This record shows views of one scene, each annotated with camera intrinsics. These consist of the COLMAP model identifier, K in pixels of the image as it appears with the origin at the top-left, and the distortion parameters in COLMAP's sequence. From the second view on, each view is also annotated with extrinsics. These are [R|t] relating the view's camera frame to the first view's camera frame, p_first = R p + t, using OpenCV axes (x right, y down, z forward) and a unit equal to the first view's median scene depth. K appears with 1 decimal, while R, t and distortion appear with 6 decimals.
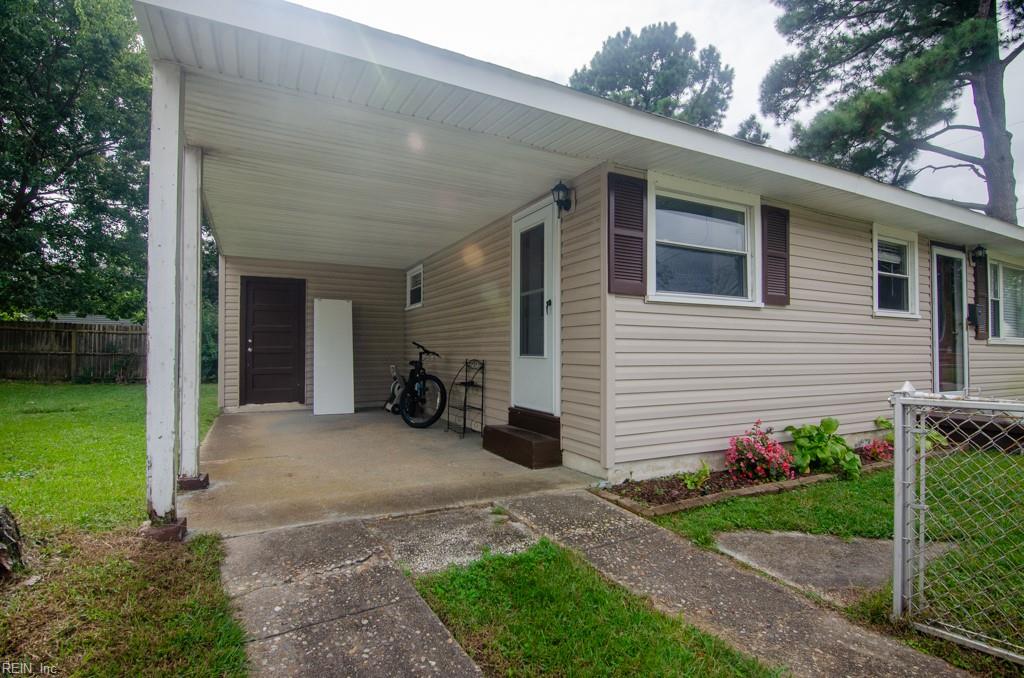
lens RADIAL K [[483.3, 0, 517.3], [0, 483.3, 345.3], [0, 0, 1]] dist [-0.002018, -0.012716]
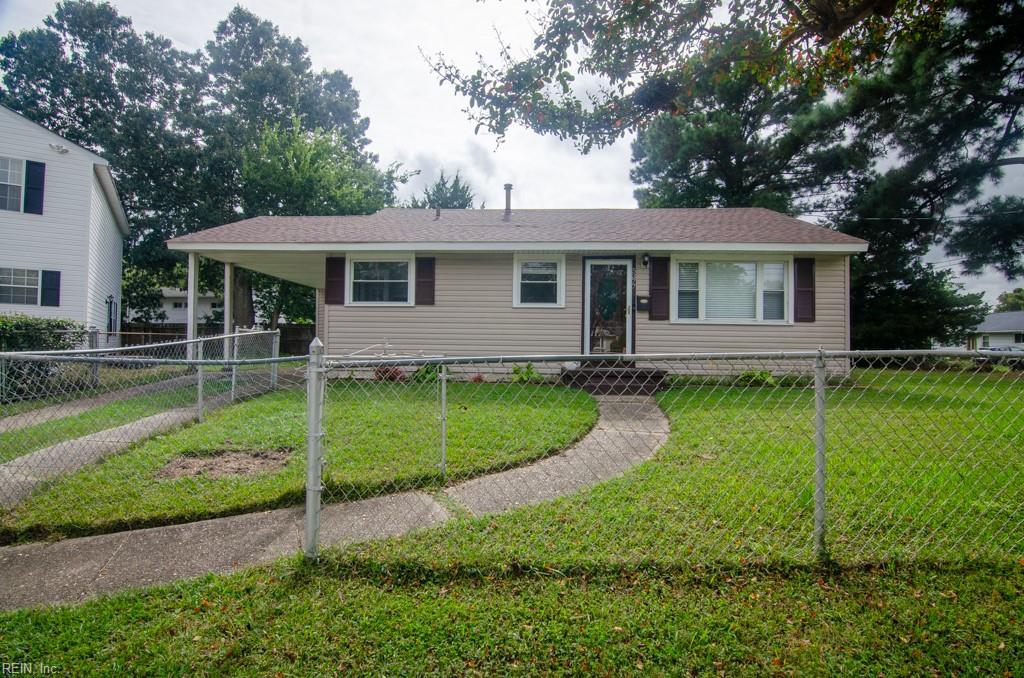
lens RADIAL K [[483.3, 0, 517.3], [0, 483.3, 345.3], [0, 0, 1]] dist [-0.002018, -0.012716]
pose [[0.860965, 0.005463, -0.508634, 1.530834], [-0.007138, 0.999974, -0.001343, 0.071669], [0.508614, 0.004787, 0.860982, -0.456183]]
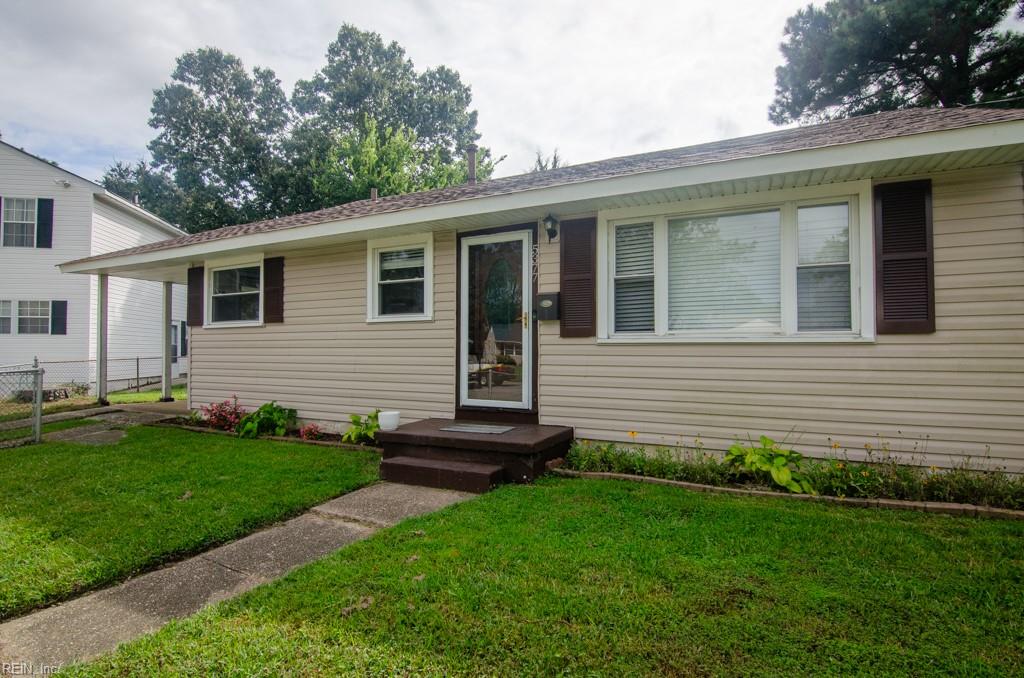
lens RADIAL K [[515.8, 0, 516.4], [0, 515.8, 338.0], [0, 0, 1]] dist [-0.006356, -0.011240]
pose [[0.585962, -0.024508, -0.809968, 1.793140], [0.006801, 0.999656, -0.025328, 0.006631], [0.810310, 0.009333, 0.585928, 0.537592]]
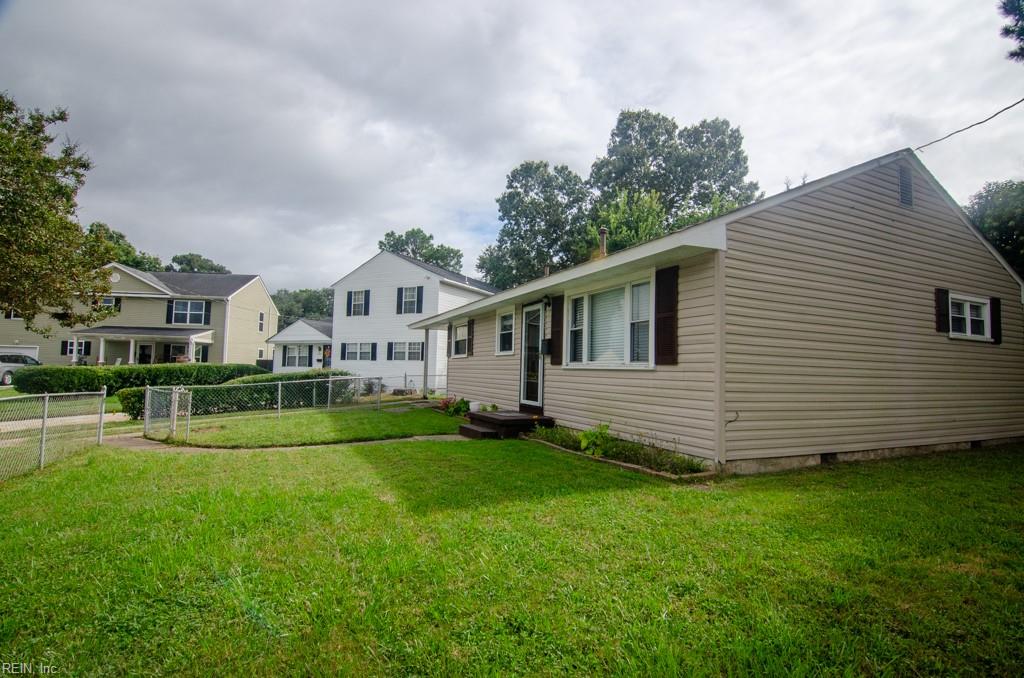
lens RADIAL K [[494.3, 0, 514.3], [0, 494.3, 338.4], [0, 0, 1]] dist [-0.001611, -0.010997]
pose [[-0.054743, -0.073090, -0.995822, 2.614921], [-0.019560, 0.997204, -0.072116, 0.012982], [0.998309, 0.015530, -0.056019, 1.113640]]
